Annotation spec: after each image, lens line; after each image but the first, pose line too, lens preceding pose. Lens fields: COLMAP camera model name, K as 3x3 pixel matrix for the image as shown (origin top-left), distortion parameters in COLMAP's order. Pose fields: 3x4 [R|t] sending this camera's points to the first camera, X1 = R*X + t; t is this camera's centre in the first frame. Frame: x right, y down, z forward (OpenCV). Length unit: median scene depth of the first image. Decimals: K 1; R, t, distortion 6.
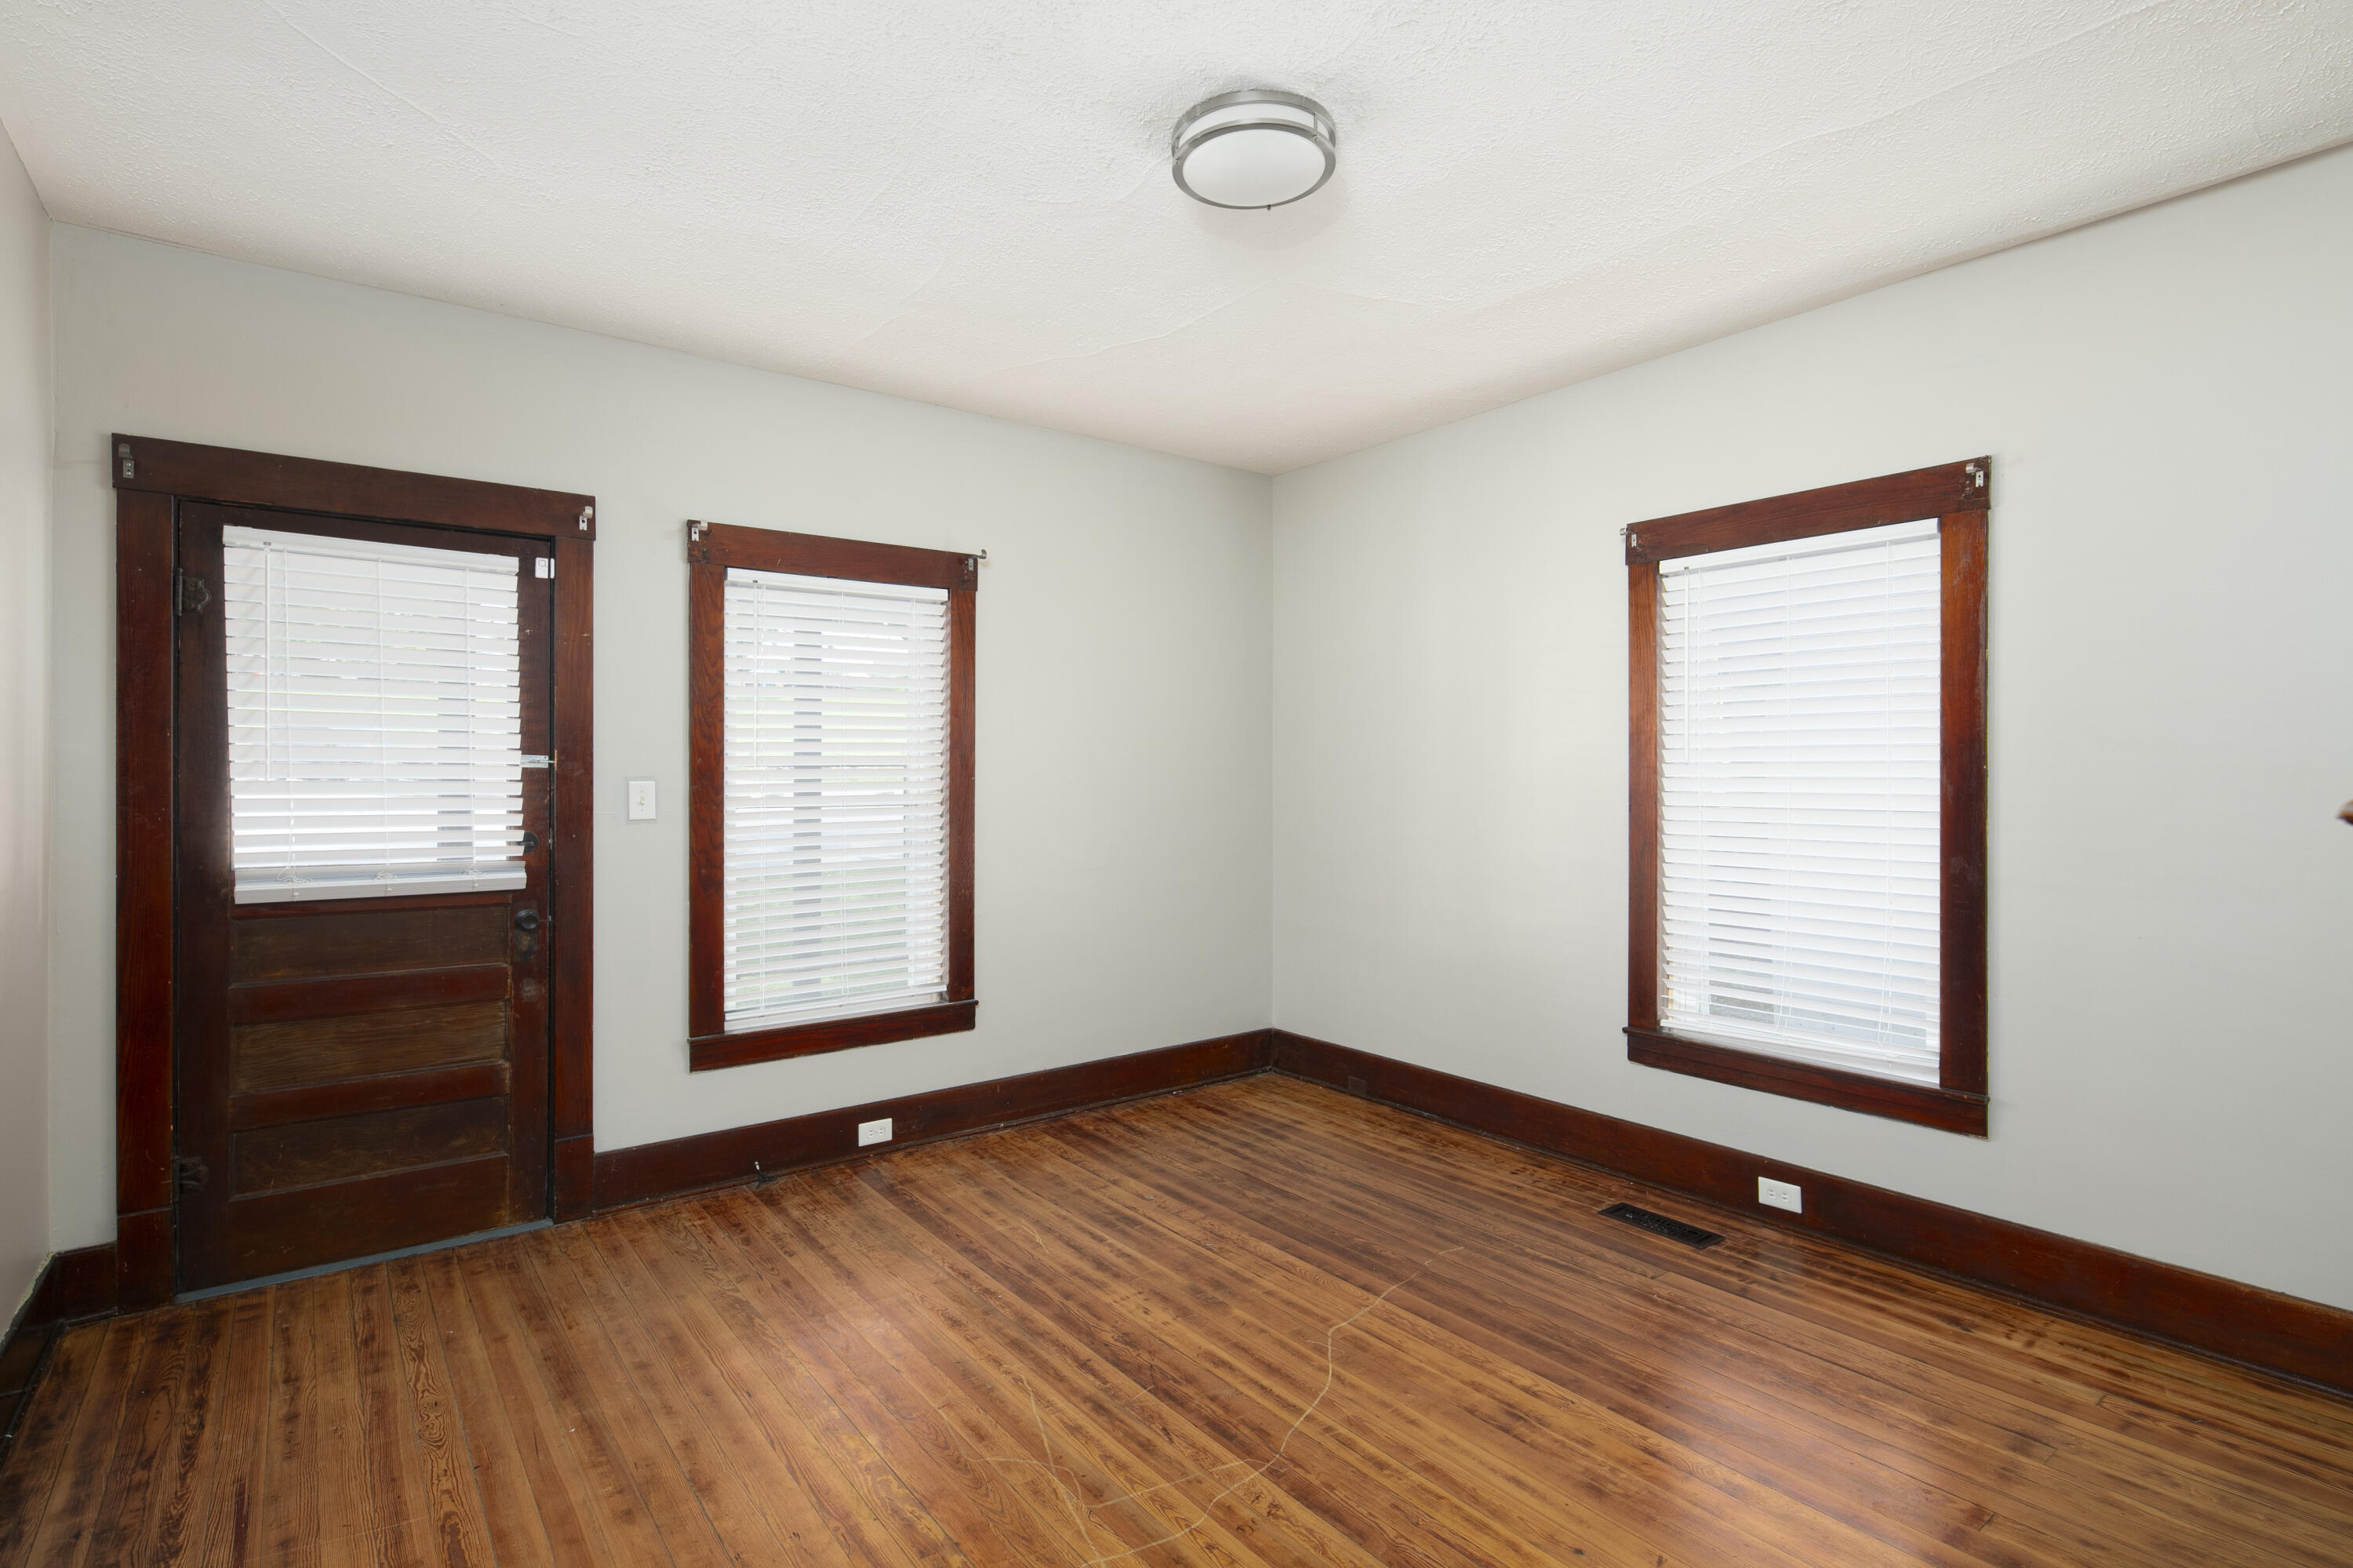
lens RADIAL K [[1121.6, 0, 1200.7], [0, 1121.6, 777.2], [0, 0, 1]] dist [-0.003590, -0.001647]
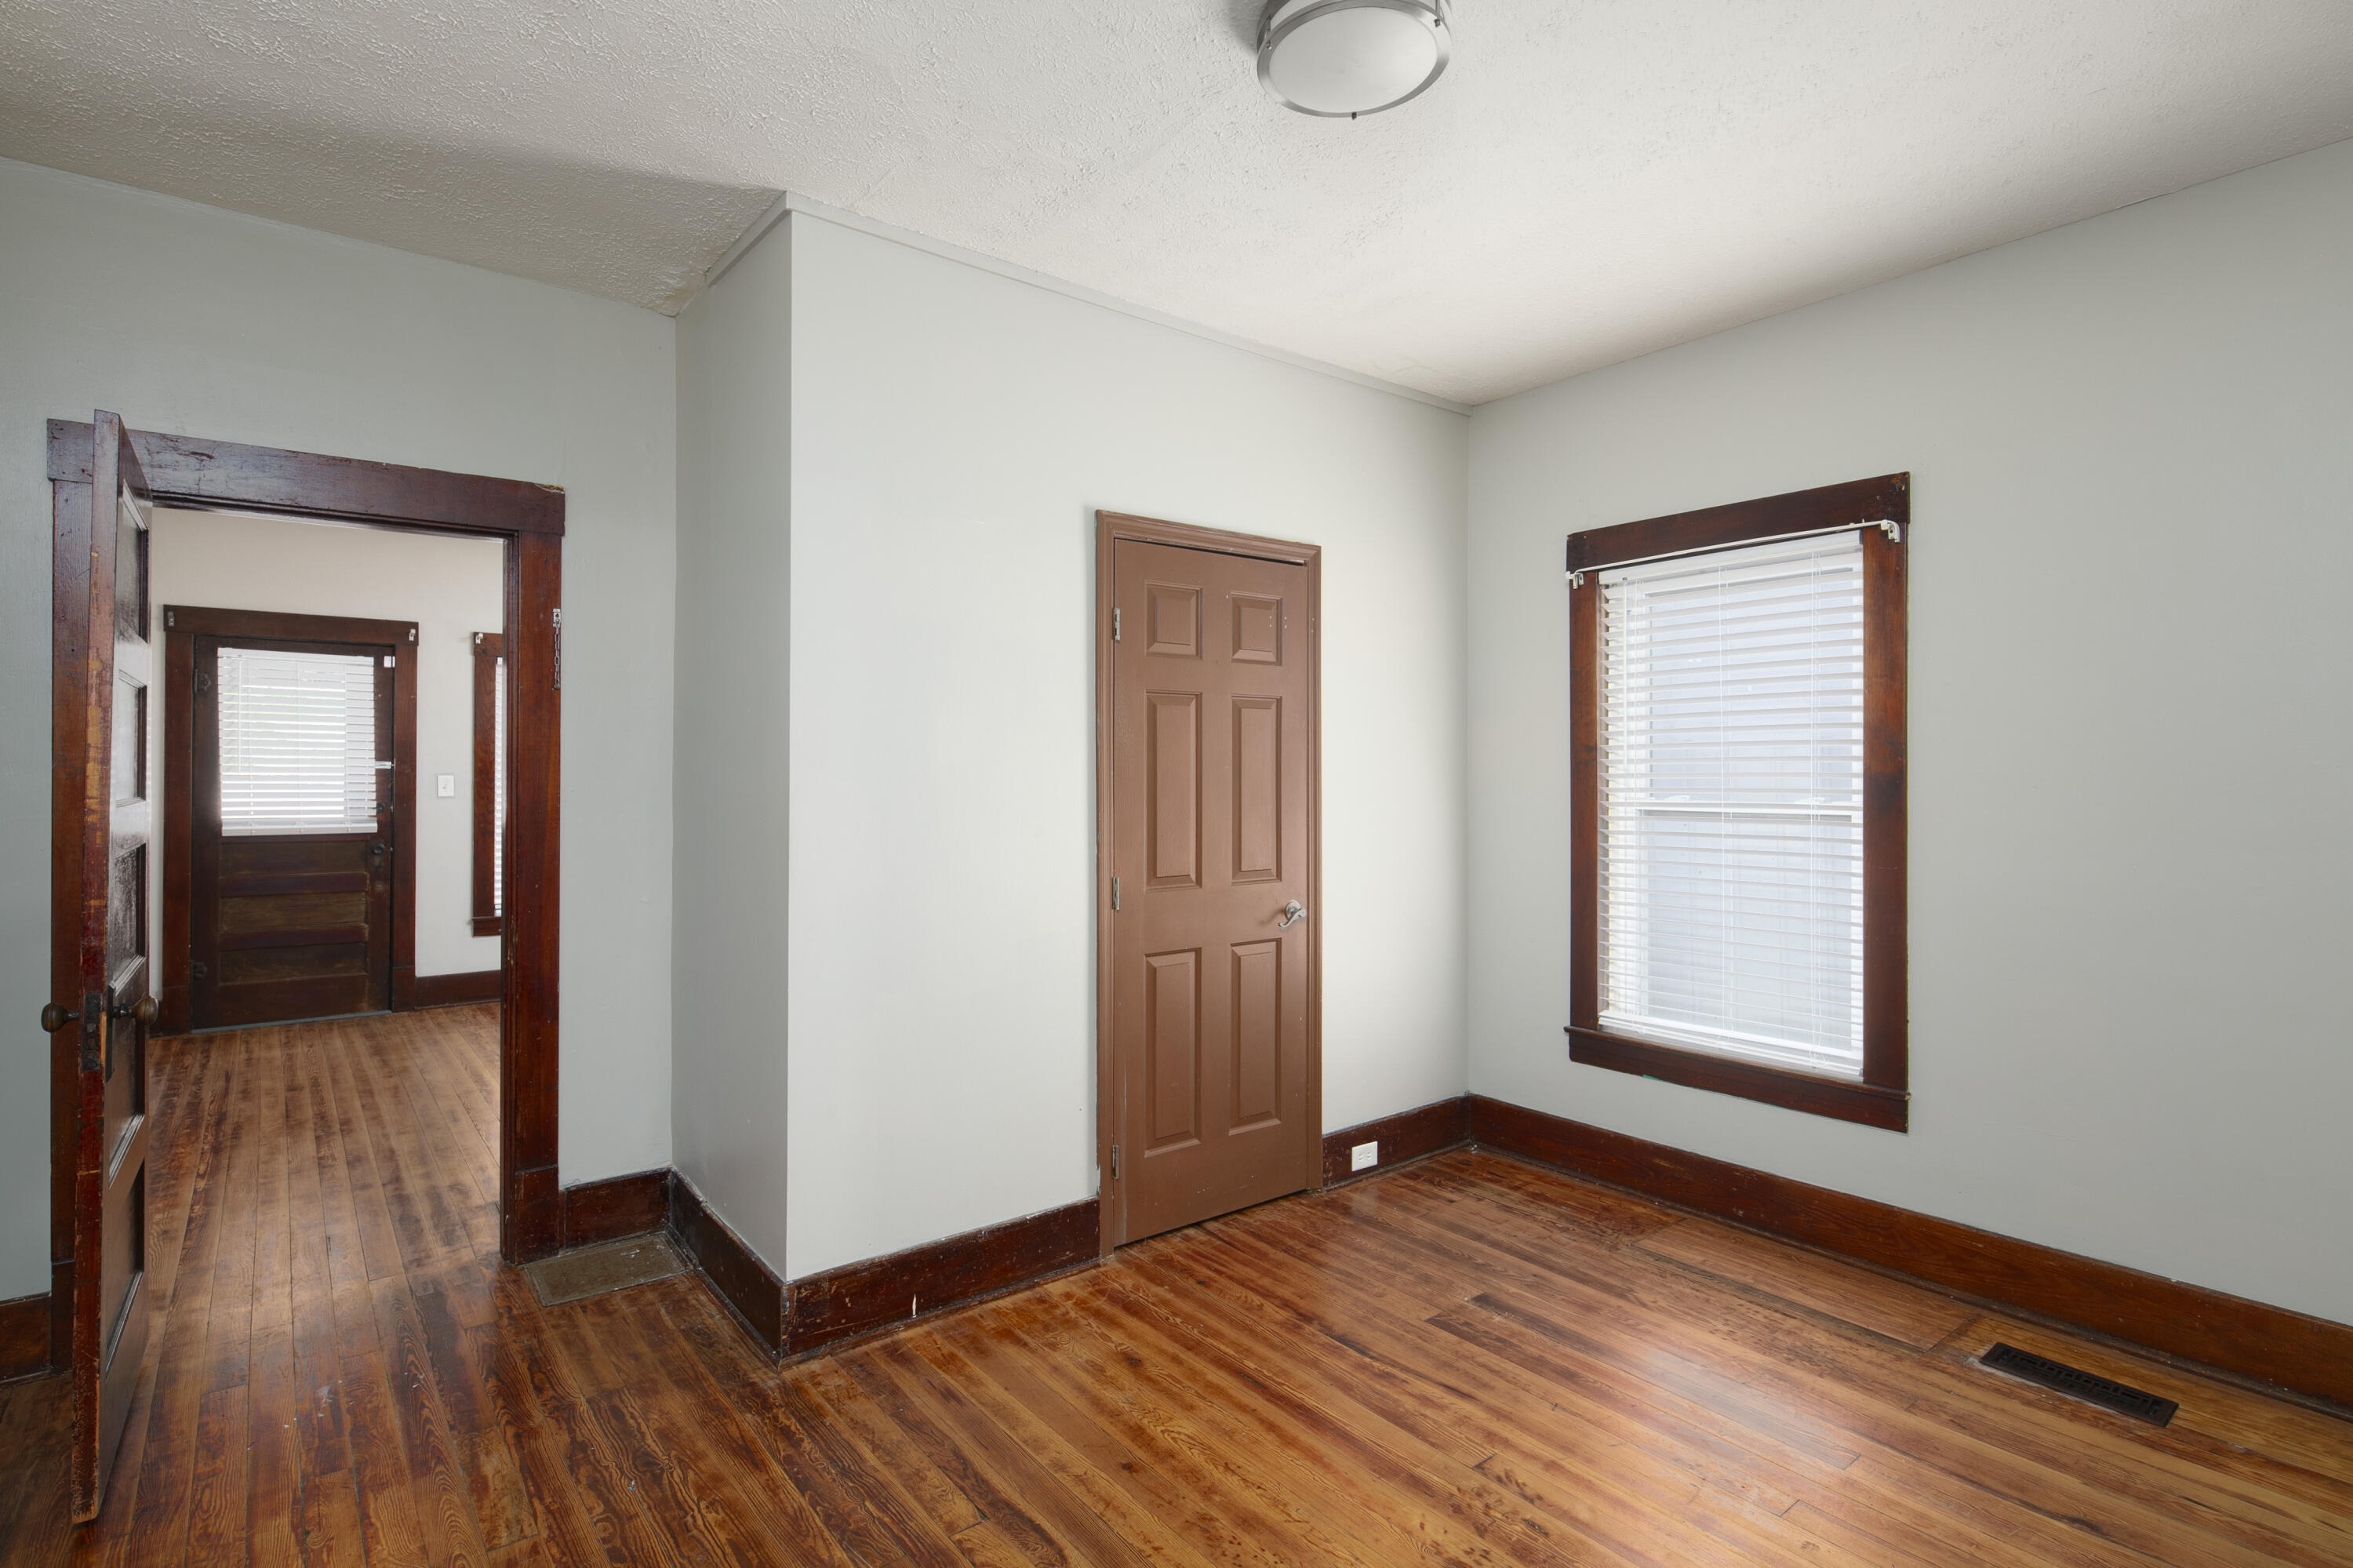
lens RADIAL K [[1131.1, 0, 1193.7], [0, 1131.1, 774.5], [0, 0, 1]] dist [-0.002052, -0.000322]
pose [[0.999839, 0.001693, 0.017867, 0.025206], [-0.001577, 0.999978, -0.006474, 0.000412], [-0.017878, 0.006445, 0.999819, -0.031668]]
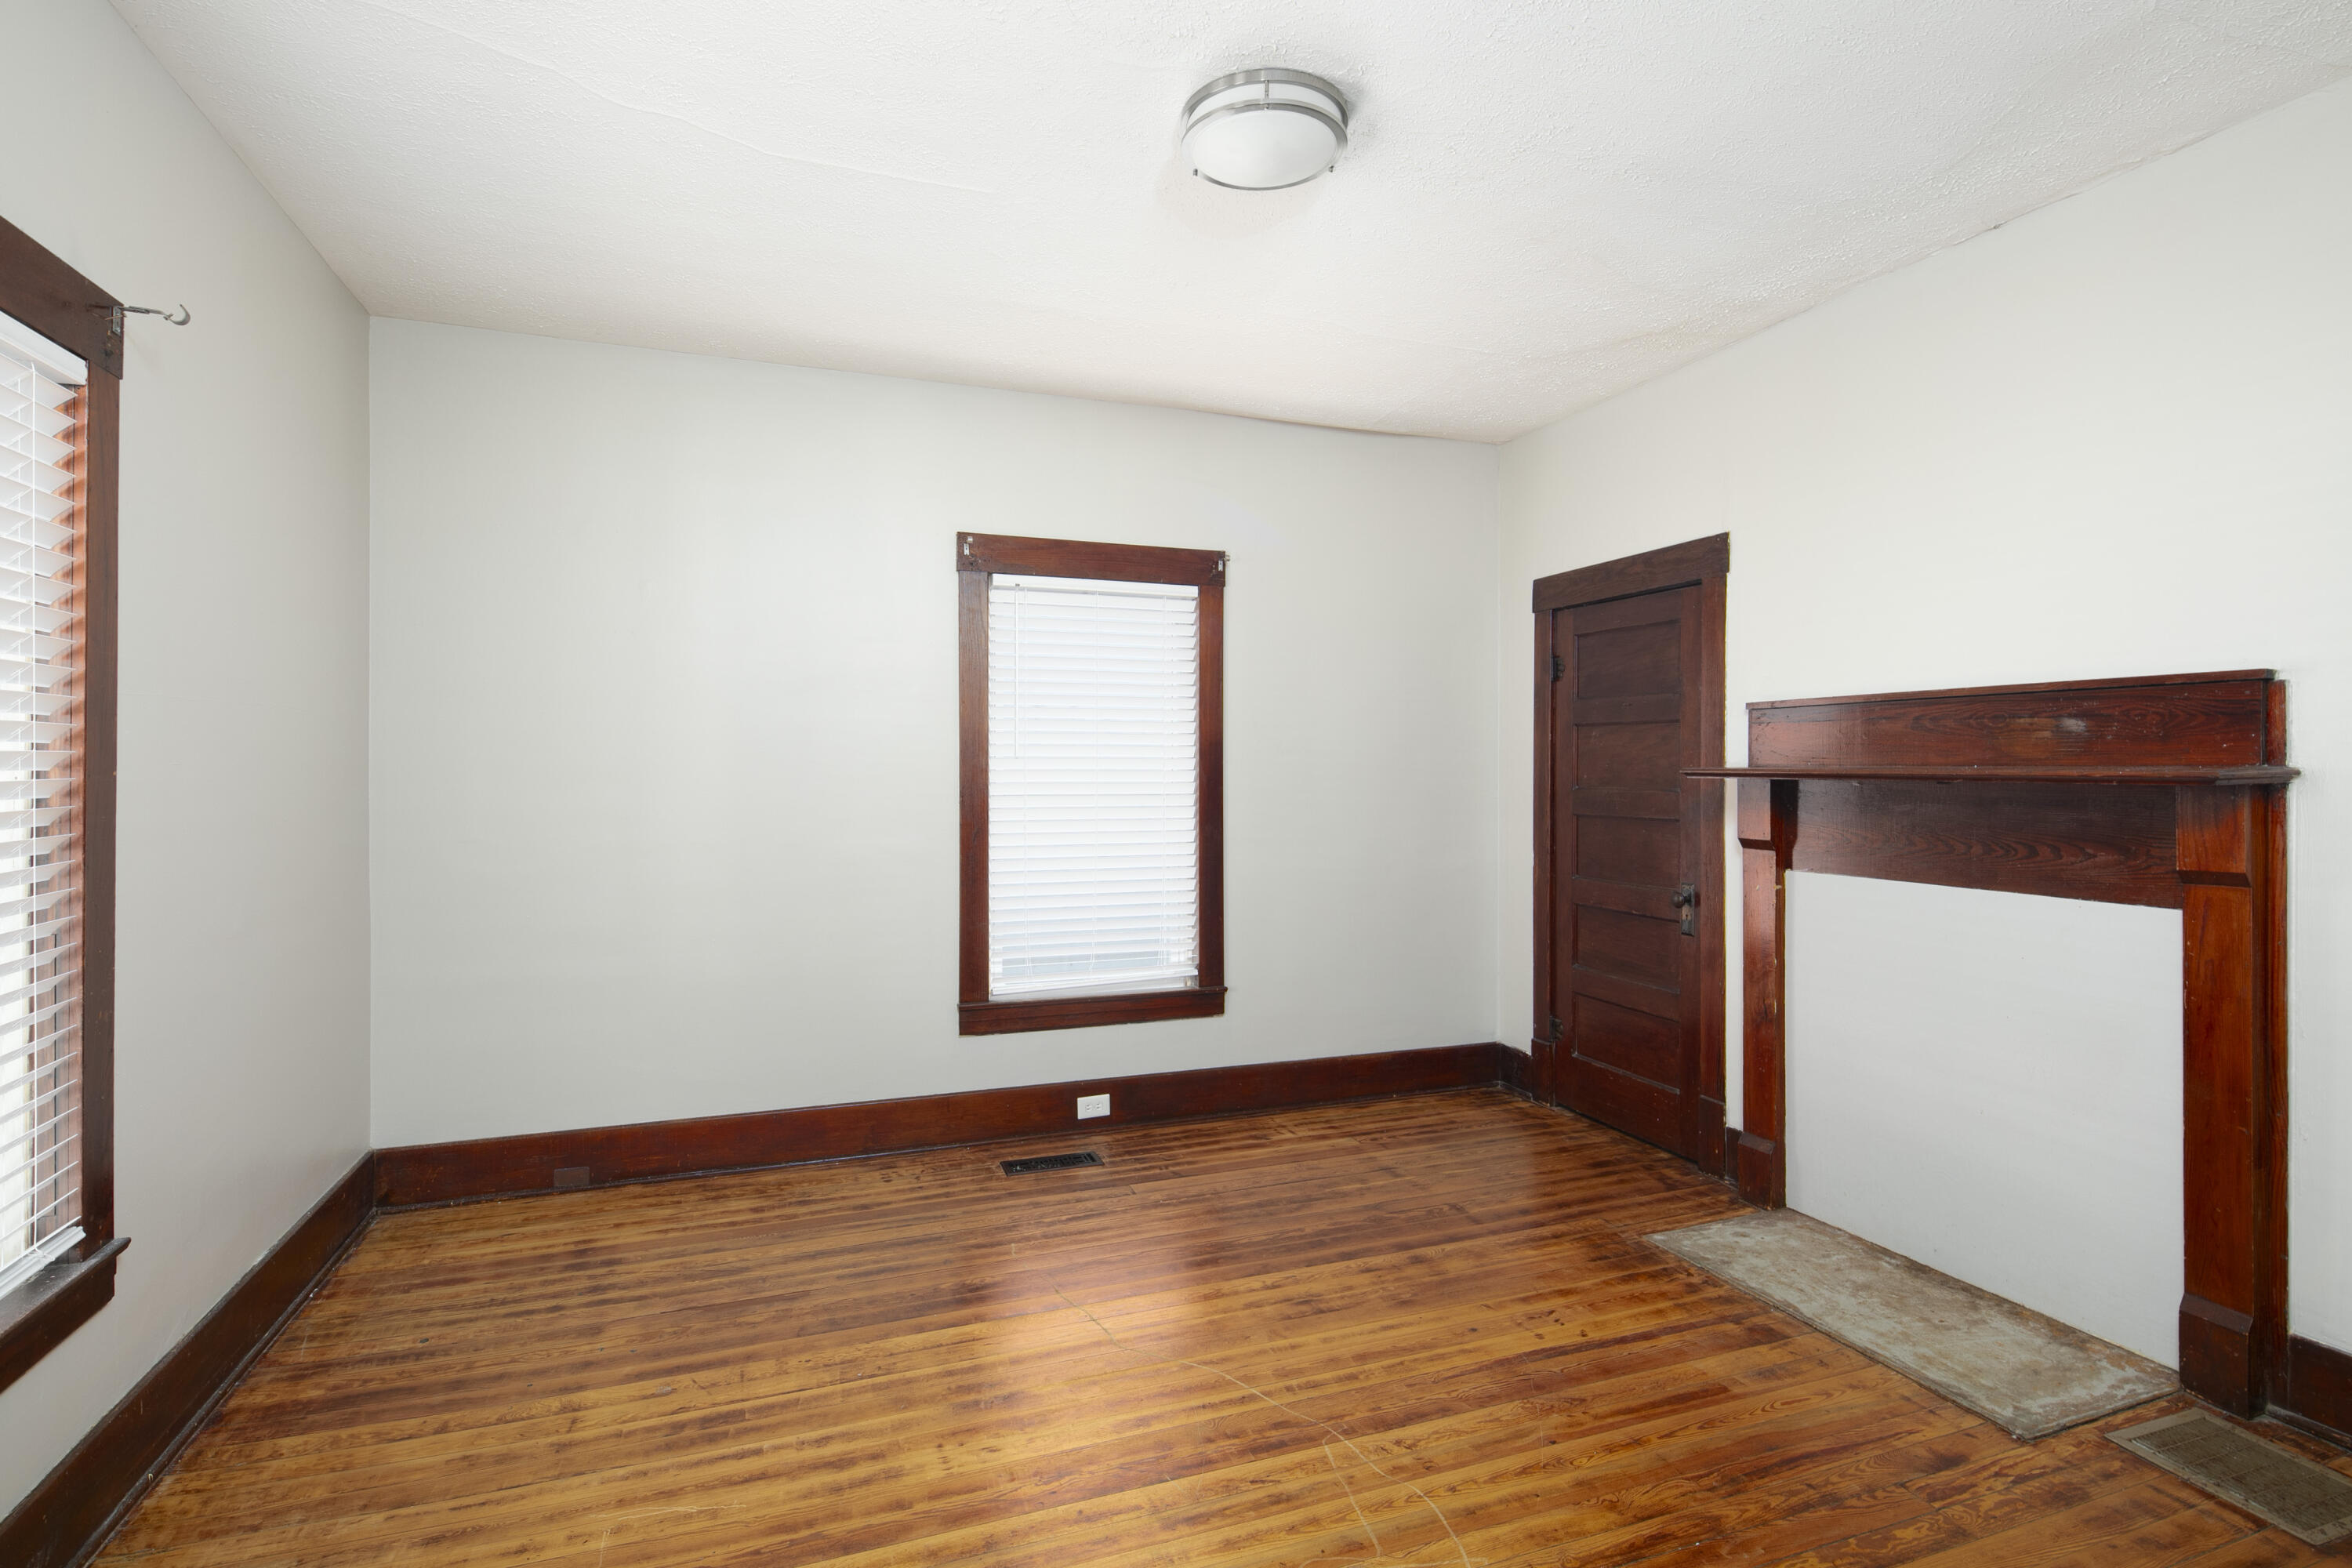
lens RADIAL K [[1074.4, 0, 1235.5], [0, 1074.4, 766.7], [0, 0, 1]] dist [-0.000952, -0.000294]
pose [[0.326804, -0.002514, 0.945089, -0.616658], [0.004017, 0.999991, 0.001272, -0.004487], [-0.945084, 0.003380, 0.326811, 0.513273]]
